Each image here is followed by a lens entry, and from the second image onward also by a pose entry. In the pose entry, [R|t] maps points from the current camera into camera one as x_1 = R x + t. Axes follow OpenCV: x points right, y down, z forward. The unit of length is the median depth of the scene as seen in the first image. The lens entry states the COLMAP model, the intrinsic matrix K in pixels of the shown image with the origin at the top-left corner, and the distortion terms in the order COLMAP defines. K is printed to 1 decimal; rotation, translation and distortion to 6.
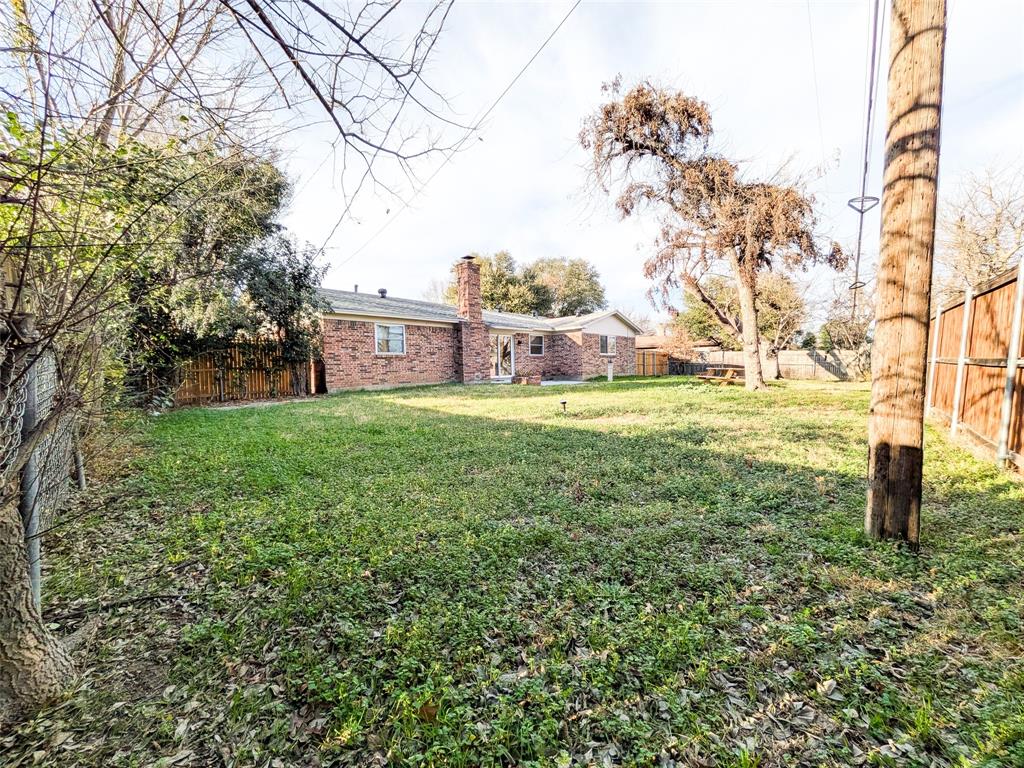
lens RADIAL K [[414.1, 0, 509.5], [0, 414.1, 400.3], [0, 0, 1]] dist [0.000425, -0.000026]
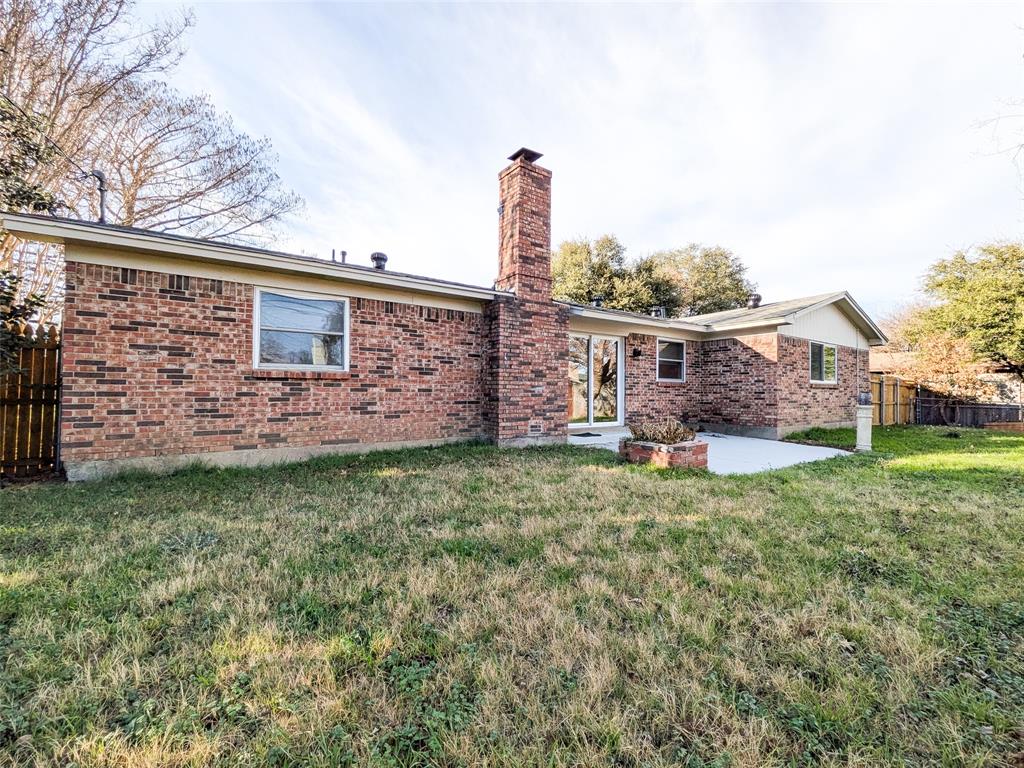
lens RADIAL K [[414.1, 0, 509.5], [0, 414.1, 400.3], [0, 0, 1]] dist [0.000425, -0.000026]
pose [[0.971404, 0.036223, -0.234654, -0.003905], [-0.048876, 0.997635, -0.048331, -0.053405], [0.232348, 0.058418, 0.970877, 0.487813]]
